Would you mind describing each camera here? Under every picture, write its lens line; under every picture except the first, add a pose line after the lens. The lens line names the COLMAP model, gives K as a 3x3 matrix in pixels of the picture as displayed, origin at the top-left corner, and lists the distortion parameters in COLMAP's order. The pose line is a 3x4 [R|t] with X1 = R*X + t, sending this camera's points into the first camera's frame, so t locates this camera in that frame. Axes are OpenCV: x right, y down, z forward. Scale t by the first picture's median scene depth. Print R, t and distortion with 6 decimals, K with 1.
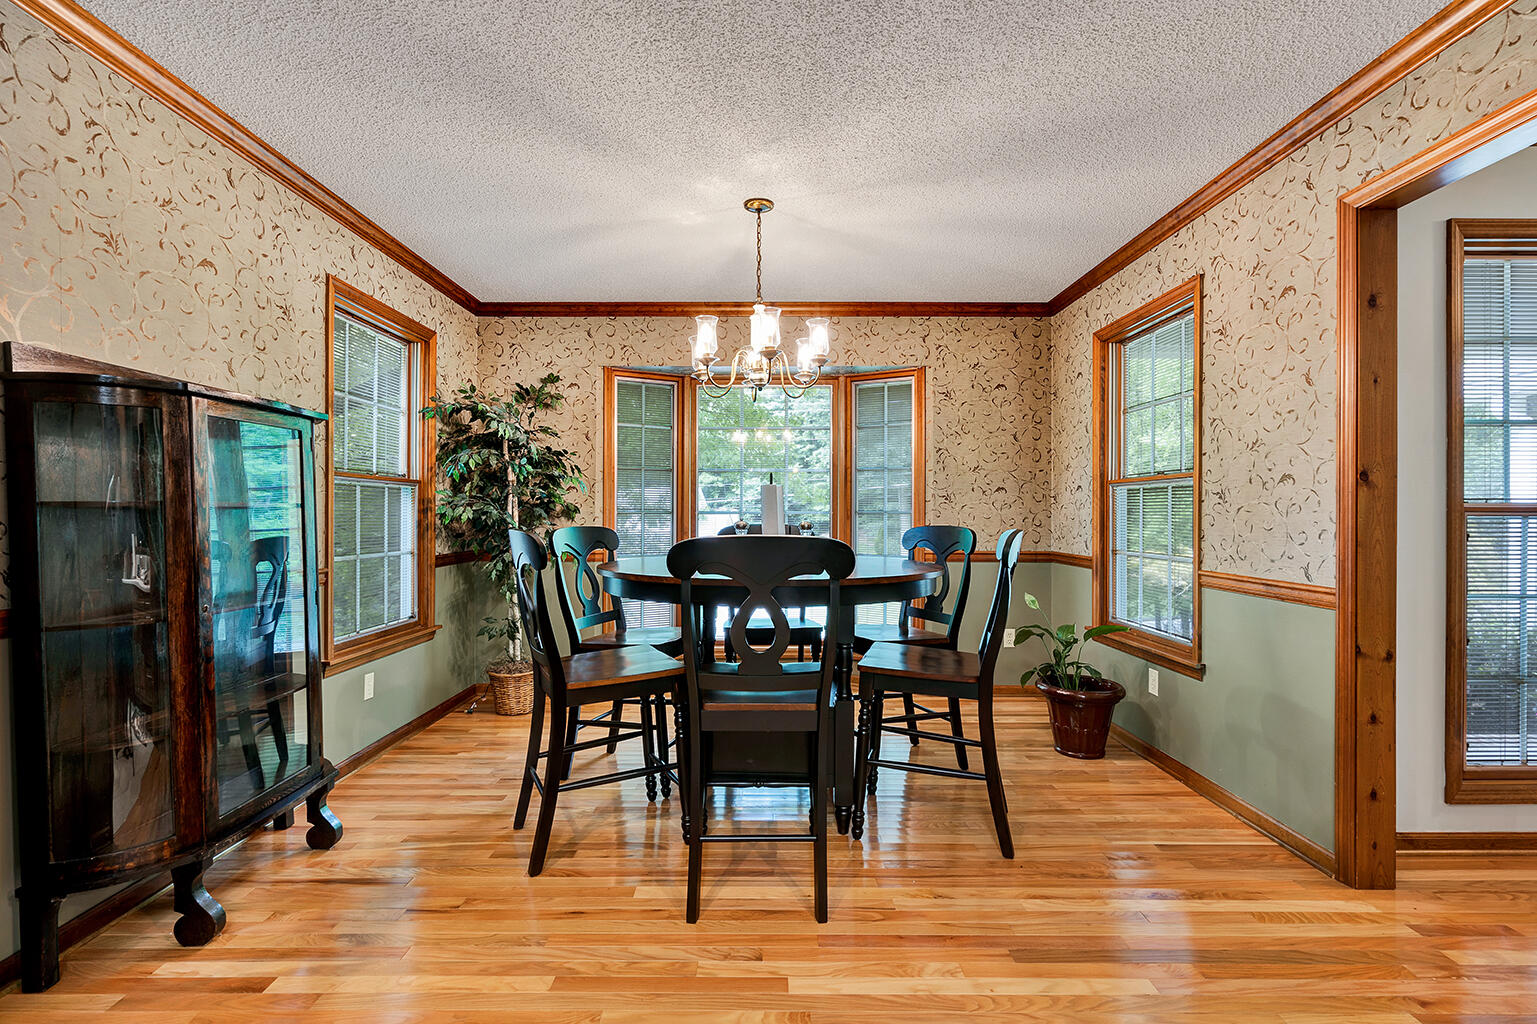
lens RADIAL K [[696.4, 0, 765.1], [0, 696.4, 514.0], [0, 0, 1]] dist [-0.010188, 0.003163]
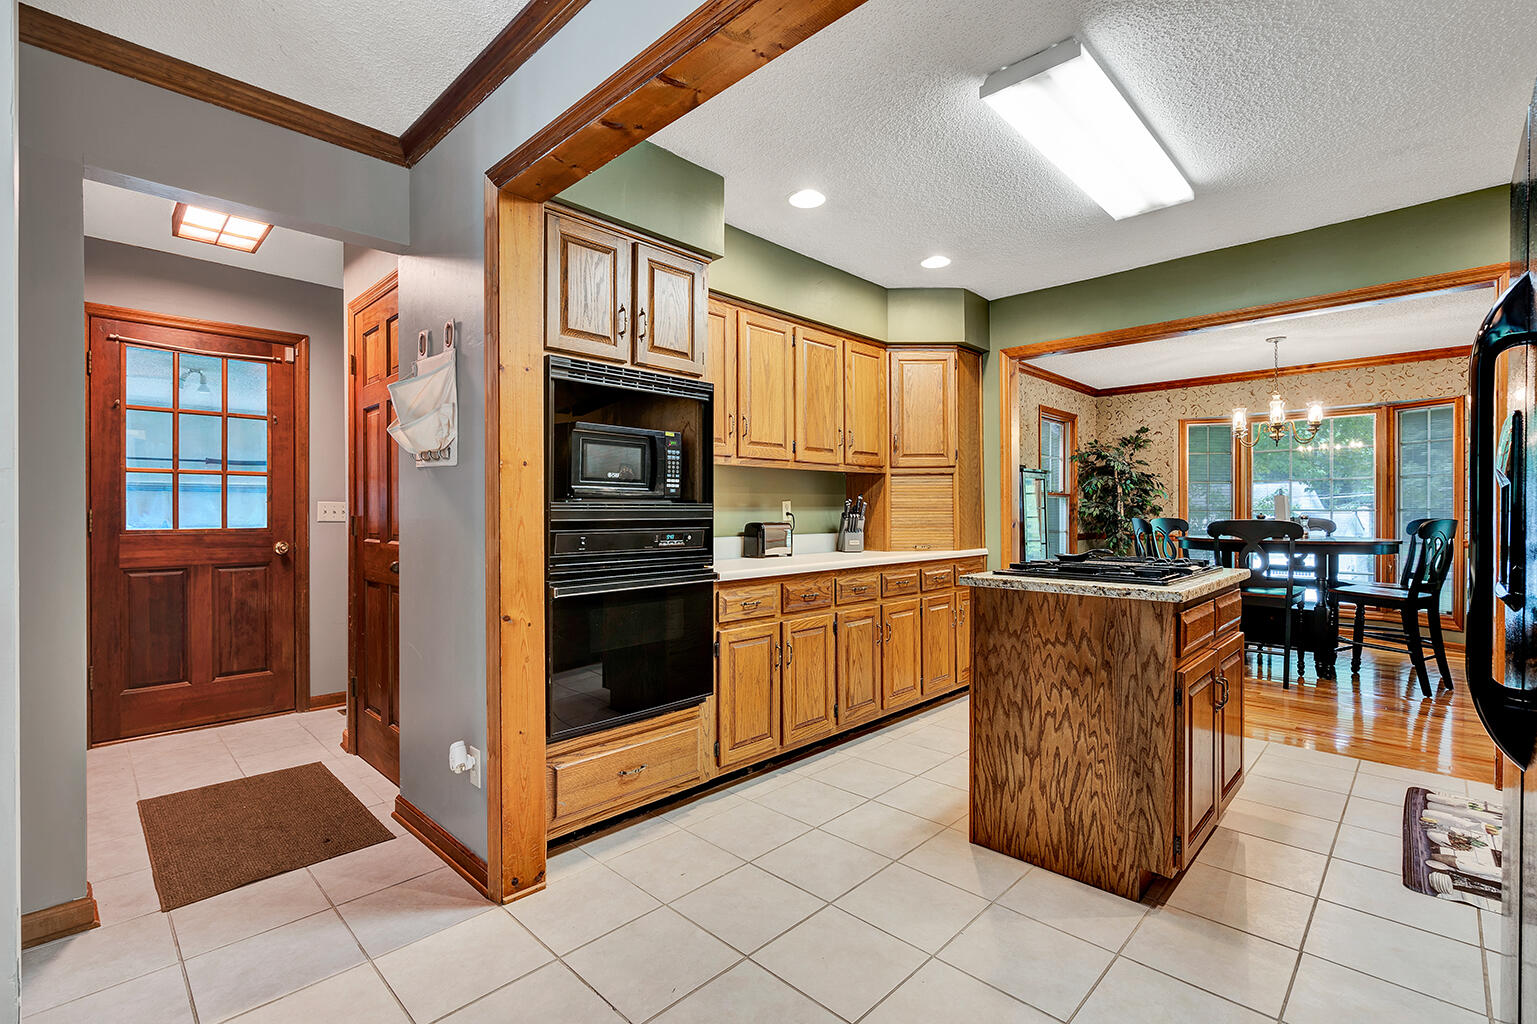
lens RADIAL K [[696.4, 0, 760.7], [0, 696.4, 511.8], [0, 0, 1]] dist [-0.010188, 0.003163]
pose [[0.717094, -0.002671, -0.696971, 0.200886], [0.001821, 0.999996, -0.001958, 0.001852], [0.696974, 0.000134, 0.717097, -0.860322]]
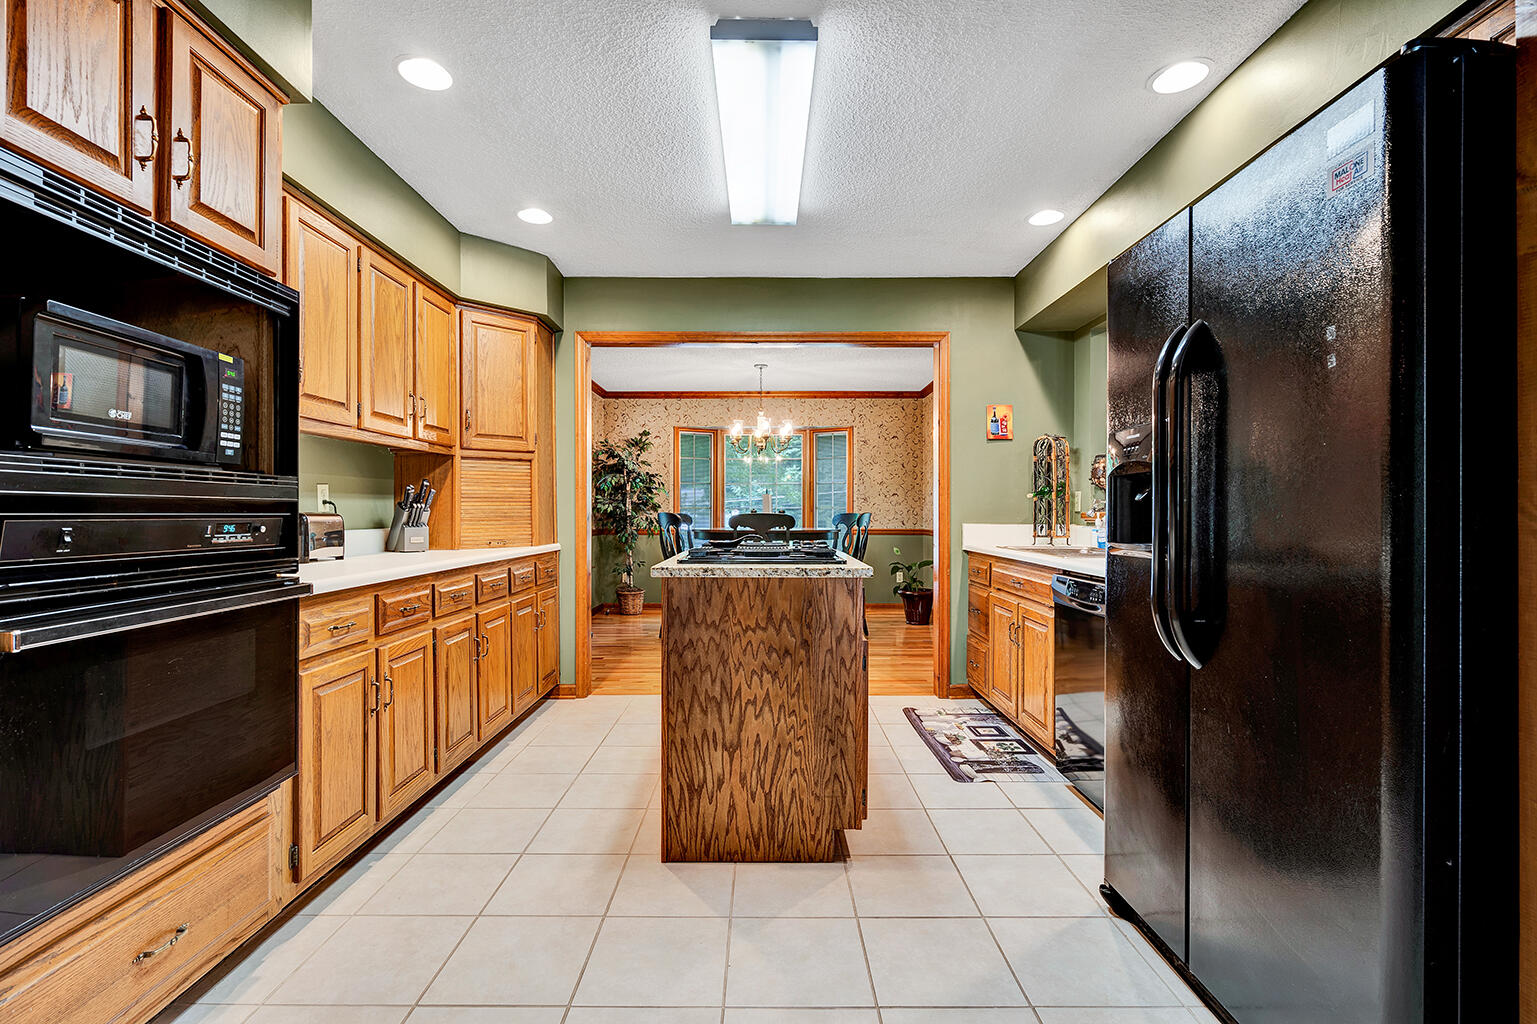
lens RADIAL K [[696.4, 0, 771.2], [0, 696.4, 512.7], [0, 0, 1]] dist [-0.010188, 0.003163]
pose [[0.999959, -0.001338, 0.008902, 0.002915], [0.001354, 0.999998, -0.001763, 0.015033], [-0.008900, 0.001775, 0.999959, -0.845733]]
